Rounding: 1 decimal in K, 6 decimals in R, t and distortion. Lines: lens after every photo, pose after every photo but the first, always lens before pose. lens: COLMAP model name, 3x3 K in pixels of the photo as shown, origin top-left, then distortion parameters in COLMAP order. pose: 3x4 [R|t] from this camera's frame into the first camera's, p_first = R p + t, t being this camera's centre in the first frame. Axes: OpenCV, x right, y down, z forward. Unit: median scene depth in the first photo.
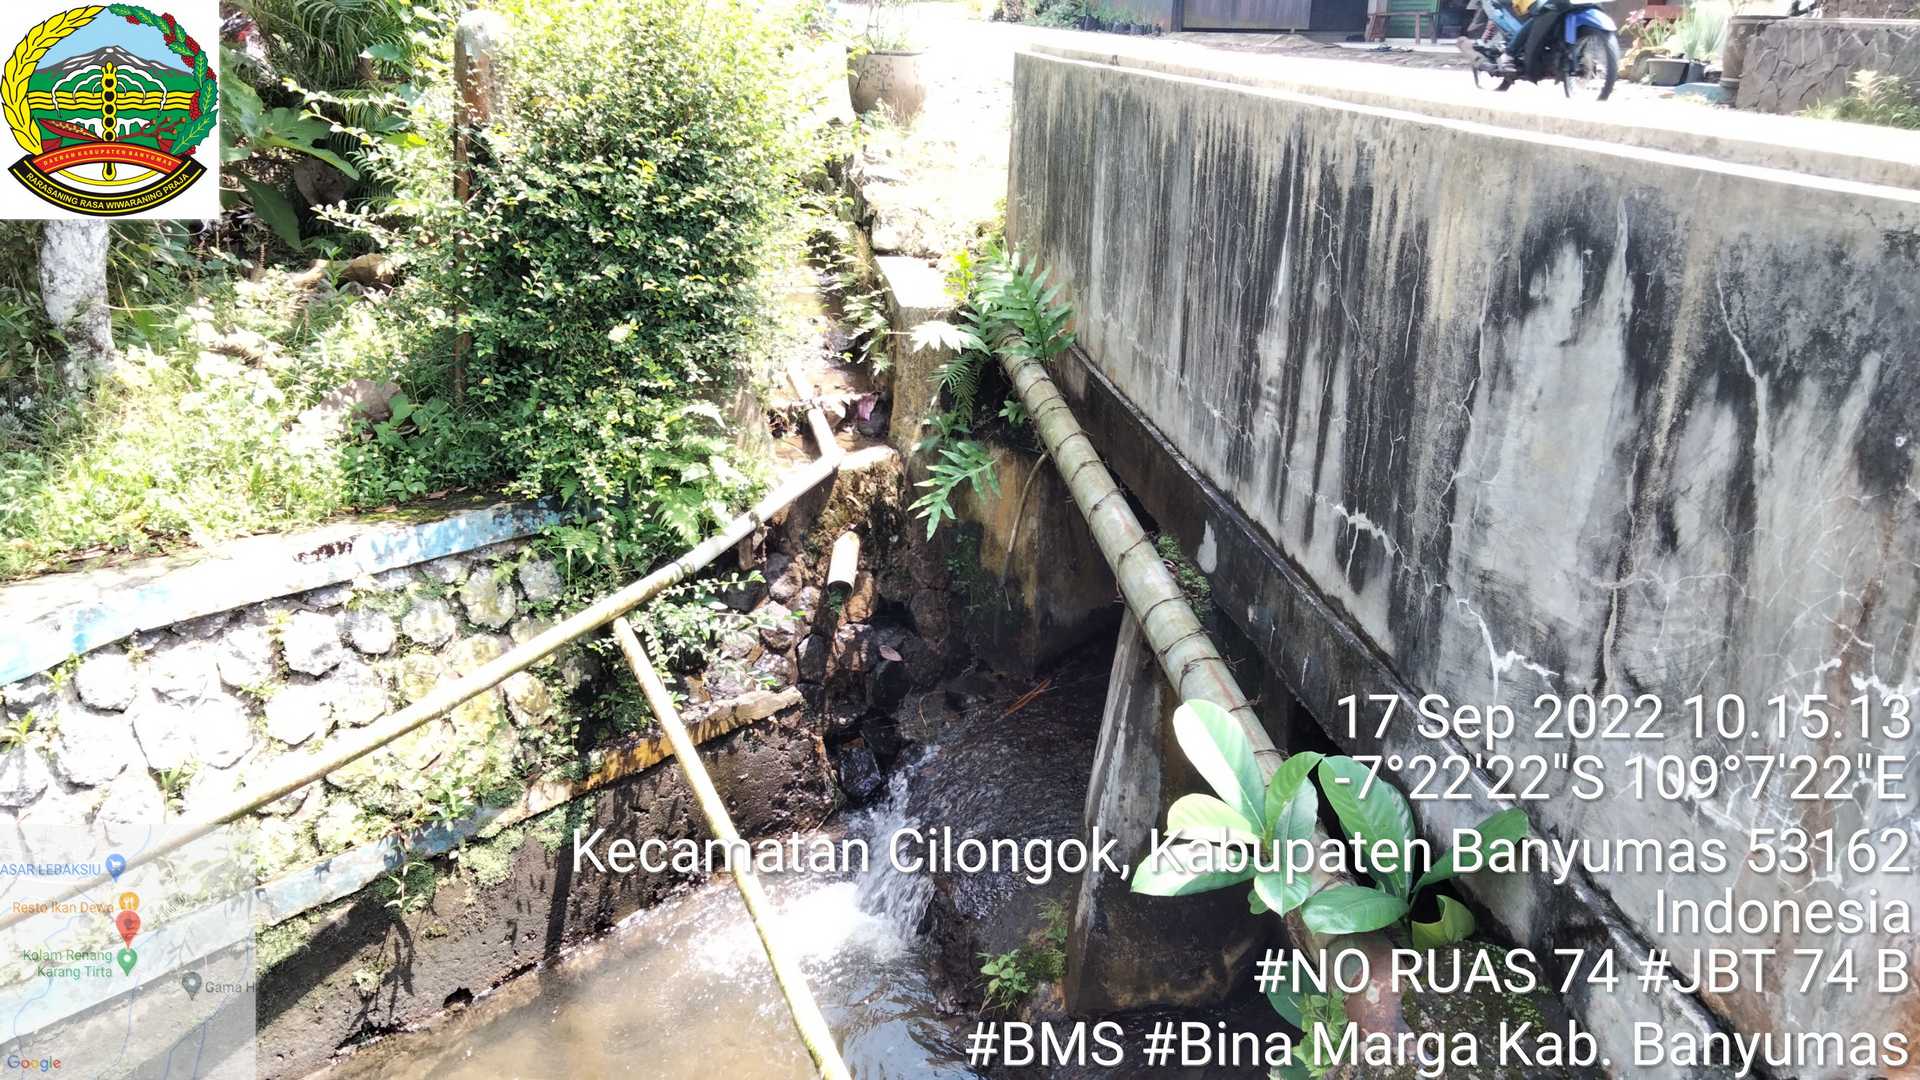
lens RADIAL K [[1441.7, 0, 958.6], [0, 1441.7, 538.8], [0, 0, 1]] dist [0.045053, -0.015695]
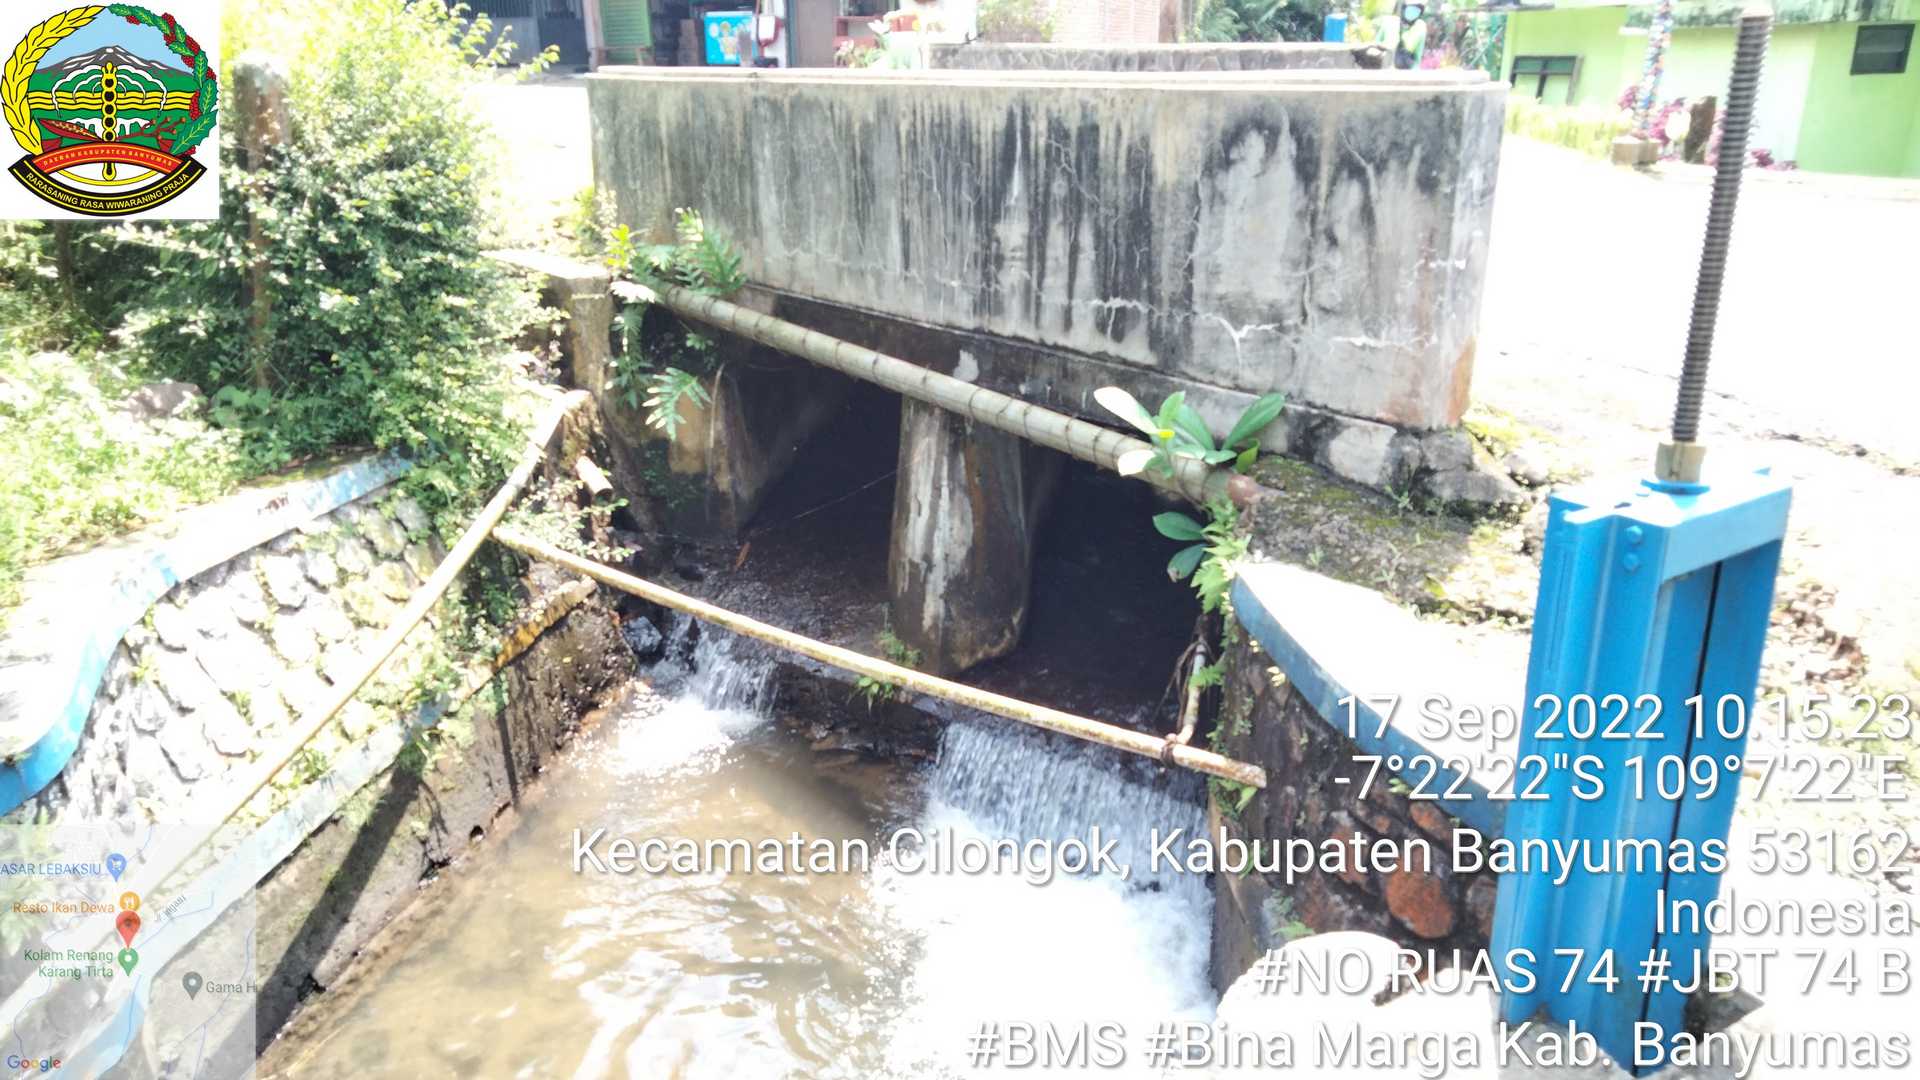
lens RADIAL K [[1441.7, 0, 963.5], [0, 1441.7, 545.4], [0, 0, 1]] dist [0.045053, -0.015695]
pose [[0.826204, -0.205307, 0.524630, -0.784750], [0.215320, 0.975610, 0.042699, 0.144737], [-0.520601, 0.077685, 0.850259, -0.393286]]
